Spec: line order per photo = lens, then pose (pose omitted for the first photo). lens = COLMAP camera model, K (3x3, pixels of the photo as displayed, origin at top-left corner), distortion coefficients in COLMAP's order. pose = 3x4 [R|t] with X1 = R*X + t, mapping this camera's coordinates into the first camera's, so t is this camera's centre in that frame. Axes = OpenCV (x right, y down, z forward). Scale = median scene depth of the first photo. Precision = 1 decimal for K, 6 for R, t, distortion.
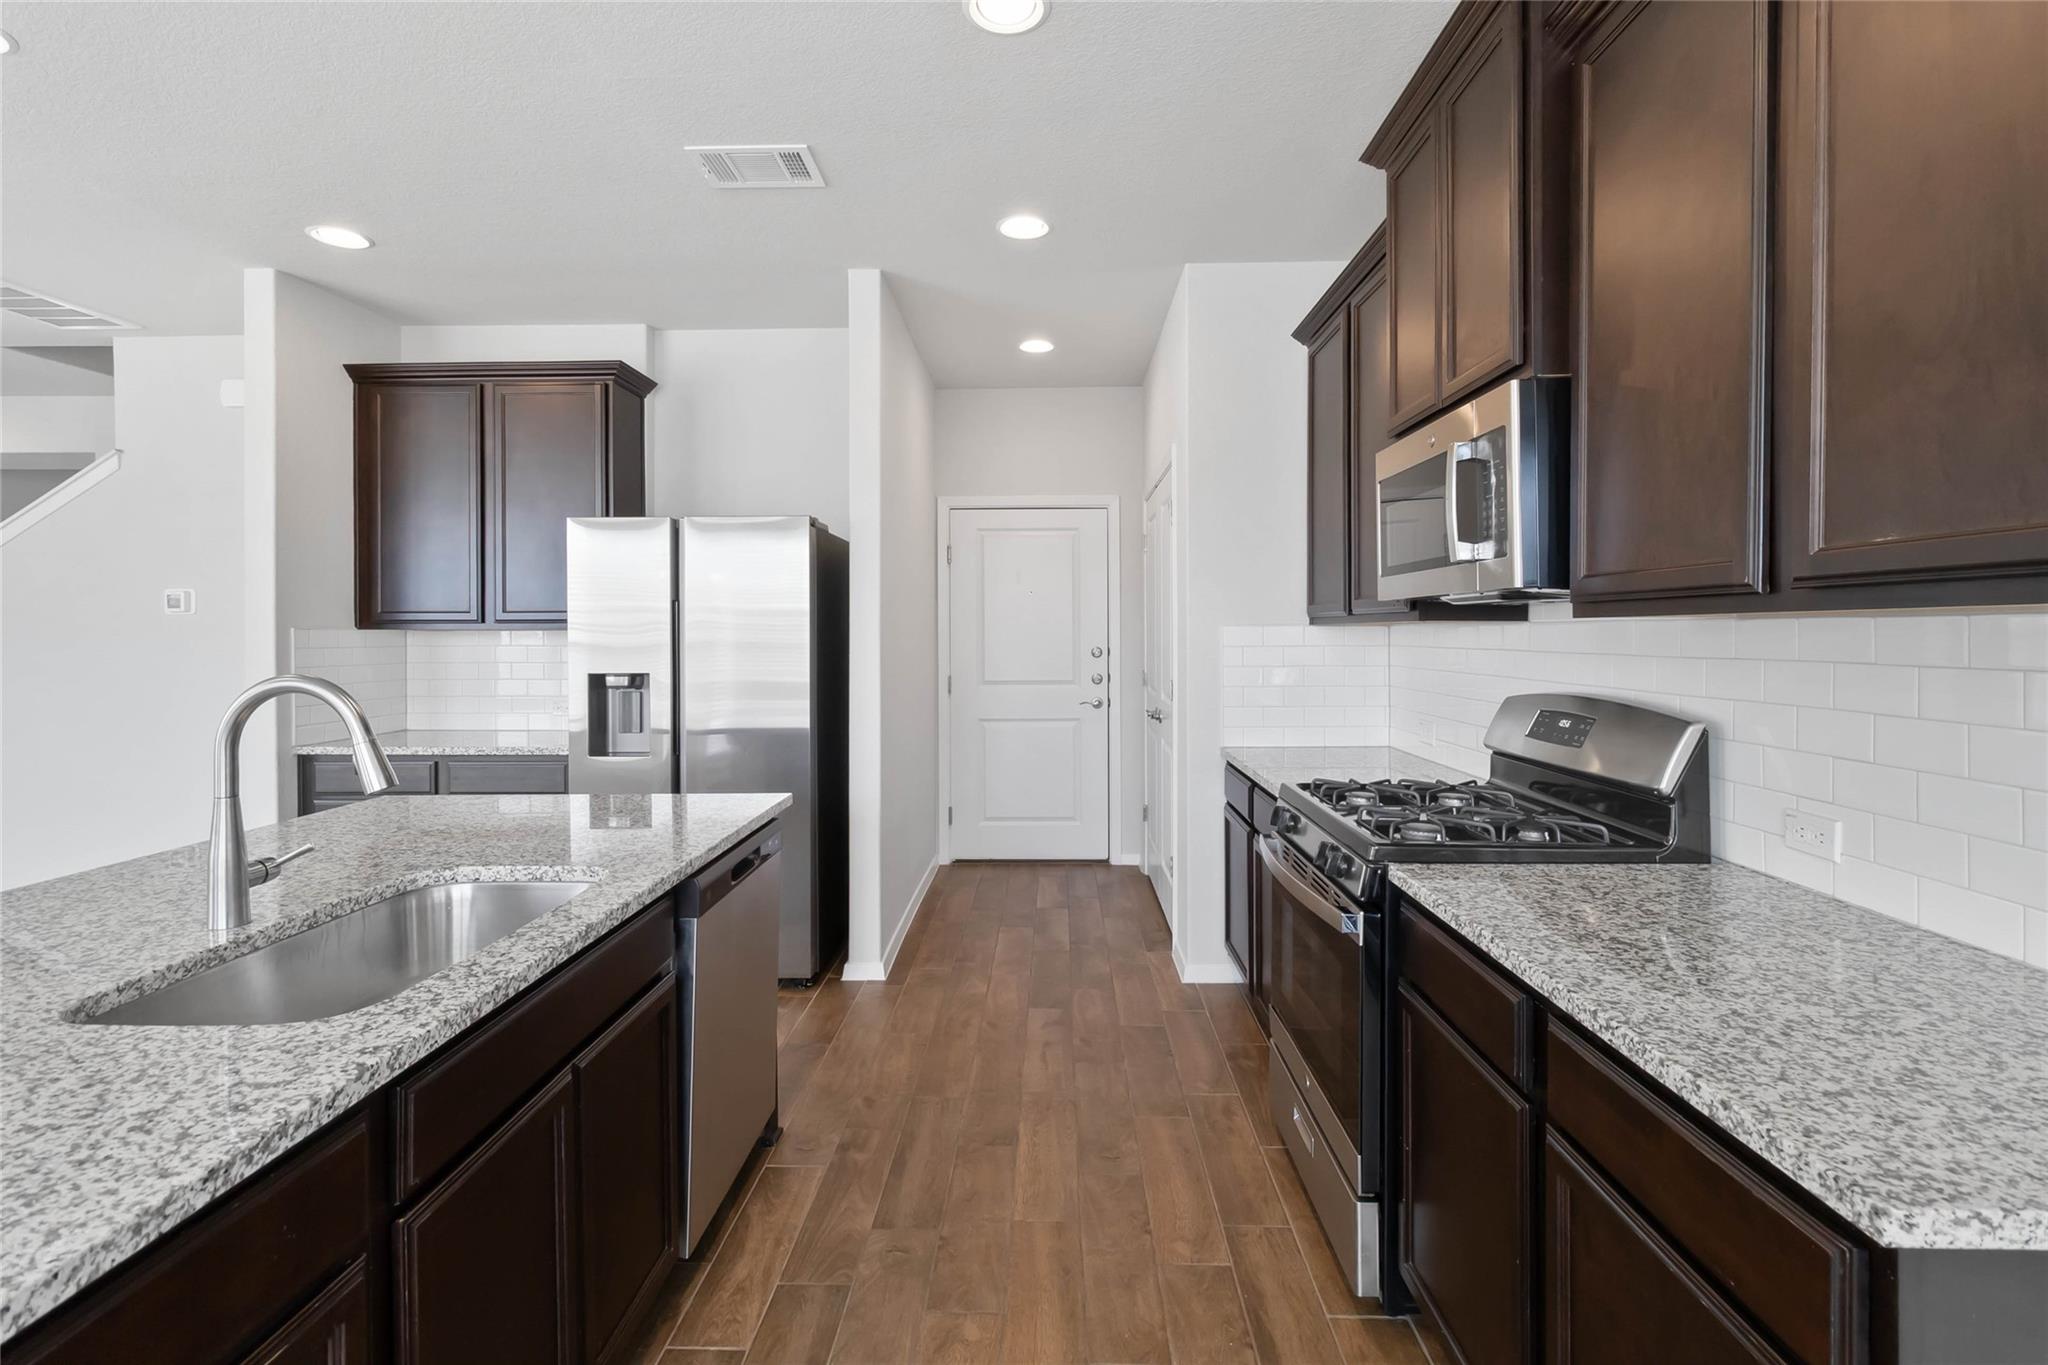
lens RADIAL K [[962.7, 0, 1025.5], [0, 962.7, 616.1], [0, 0, 1]] dist [0.003015, 0.001297]
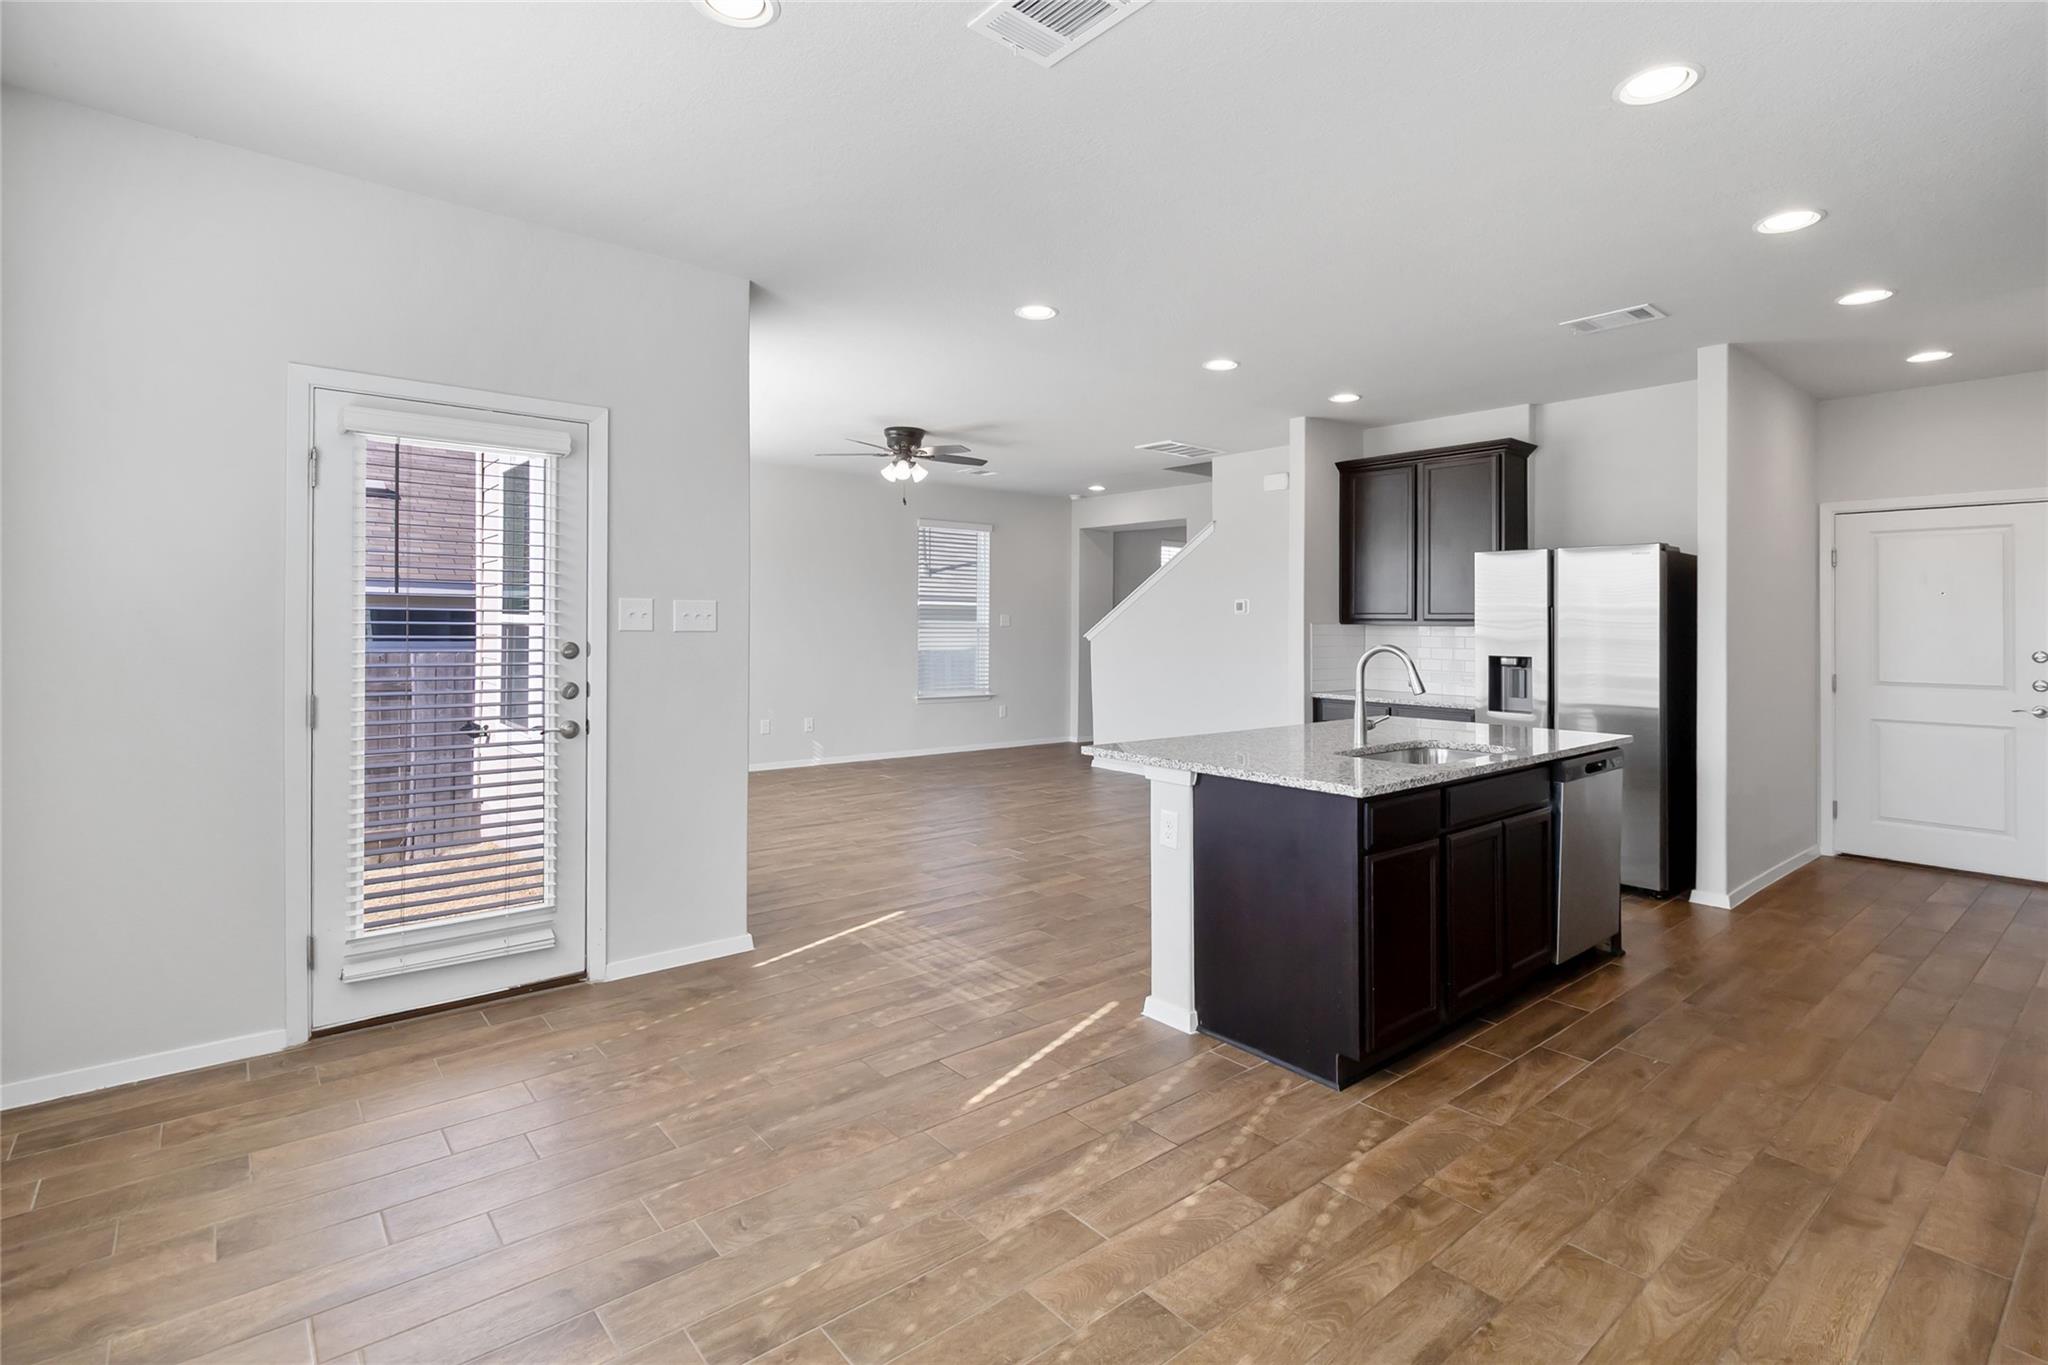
lens RADIAL K [[962.7, 0, 1025.5], [0, 962.7, 616.1], [0, 0, 1]] dist [0.003015, 0.001297]
pose [[0.662439, 0.005745, -0.749094, 0.177704], [-0.001245, 0.999978, 0.006568, -0.010211], [0.749115, -0.003418, 0.662431, -0.494323]]
